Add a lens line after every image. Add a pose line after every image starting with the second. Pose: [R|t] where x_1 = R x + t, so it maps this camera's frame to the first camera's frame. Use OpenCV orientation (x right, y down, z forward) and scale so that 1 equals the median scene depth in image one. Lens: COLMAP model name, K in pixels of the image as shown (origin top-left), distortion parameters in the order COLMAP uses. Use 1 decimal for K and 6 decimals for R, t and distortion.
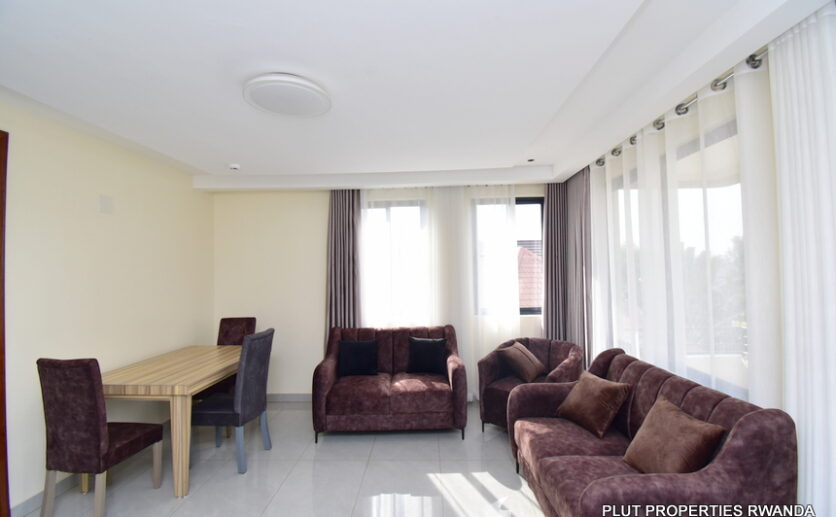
lens RADIAL K [[372.1, 0, 419.6], [0, 372.1, 257.4], [0, 0, 1]] dist [-0.001206, -0.000675]
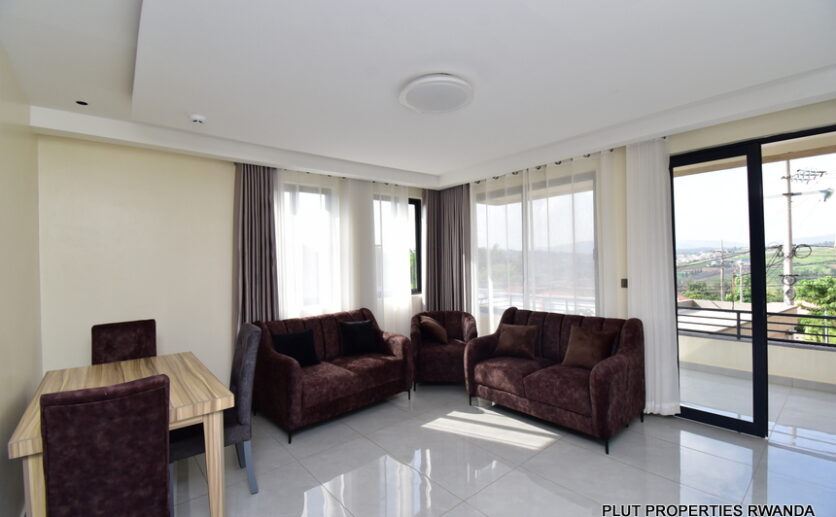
lens RADIAL K [[372.1, 0, 419.6], [0, 372.1, 257.4], [0, 0, 1]] dist [-0.001206, -0.000675]
pose [[0.729471, 0.008359, 0.683960, -0.564377], [-0.017993, 0.999814, 0.006970, 0.024146], [-0.683775, -0.017391, 0.729486, 0.101941]]
